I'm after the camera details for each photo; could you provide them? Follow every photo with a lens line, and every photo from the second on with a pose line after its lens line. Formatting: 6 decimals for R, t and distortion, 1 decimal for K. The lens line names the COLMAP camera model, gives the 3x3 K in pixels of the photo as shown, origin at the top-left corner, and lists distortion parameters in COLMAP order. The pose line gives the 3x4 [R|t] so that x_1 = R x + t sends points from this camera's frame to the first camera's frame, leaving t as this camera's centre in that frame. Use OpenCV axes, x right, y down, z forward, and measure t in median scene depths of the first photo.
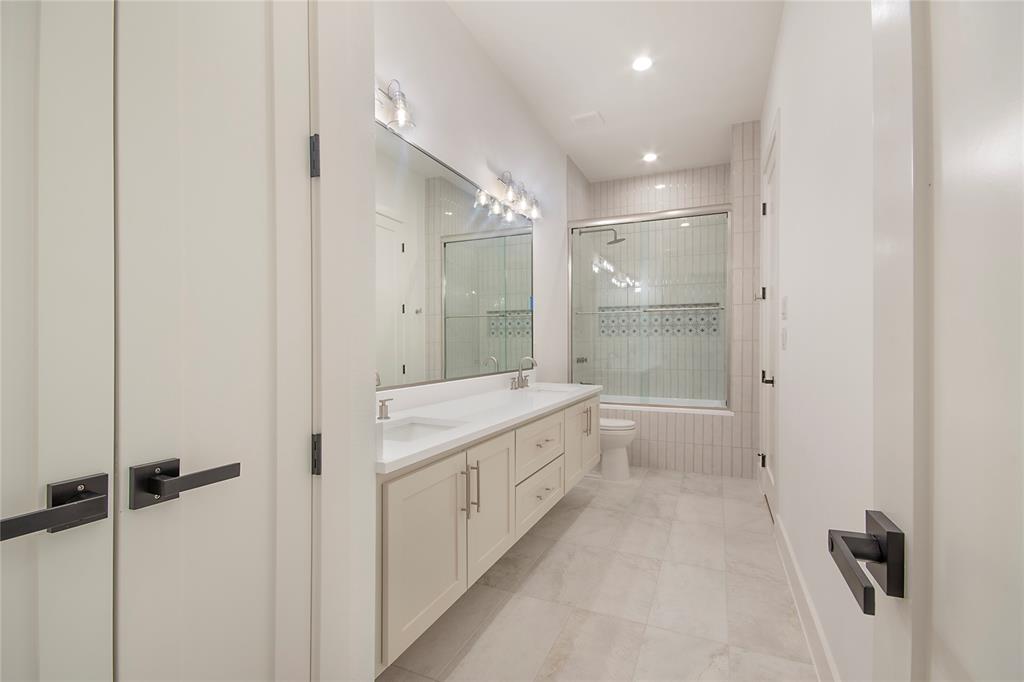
lens RADIAL K [[450.7, 0, 514.5], [0, 450.7, 346.7], [0, 0, 1]] dist [0.002139, -0.008932]
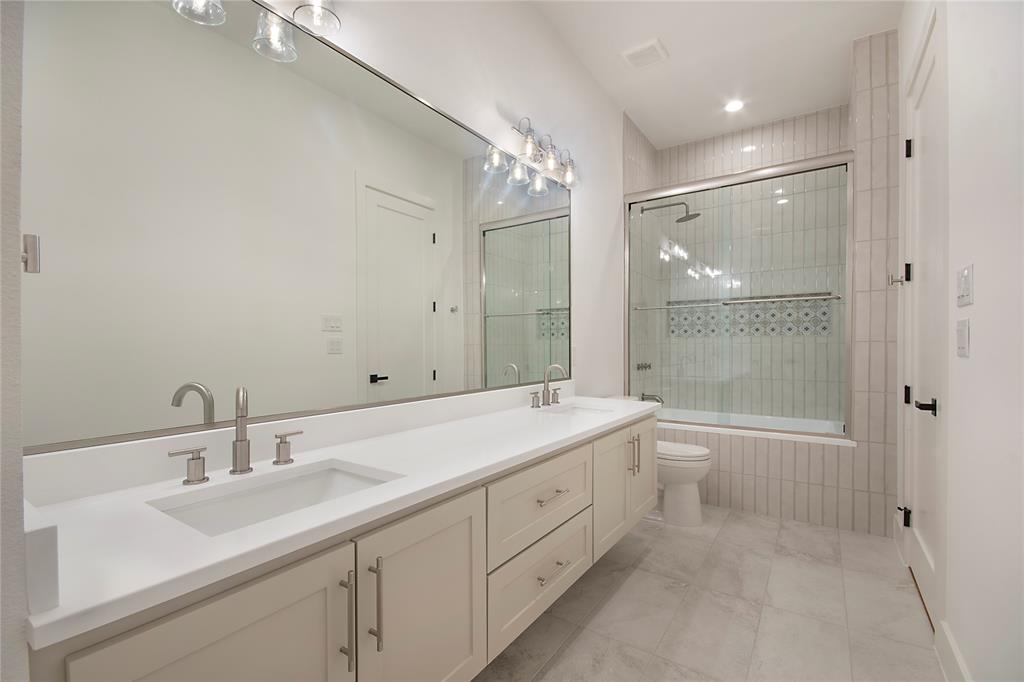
lens RADIAL K [[452.1, 0, 513.2], [0, 452.1, 350.0], [0, 0, 1]] dist [0.019091, -0.014707]
pose [[0.985189, 0.000437, -0.171473, 0.073153], [0.000075, 0.999996, 0.002977, -0.002753], [0.171474, -0.002945, 0.985184, 0.194446]]
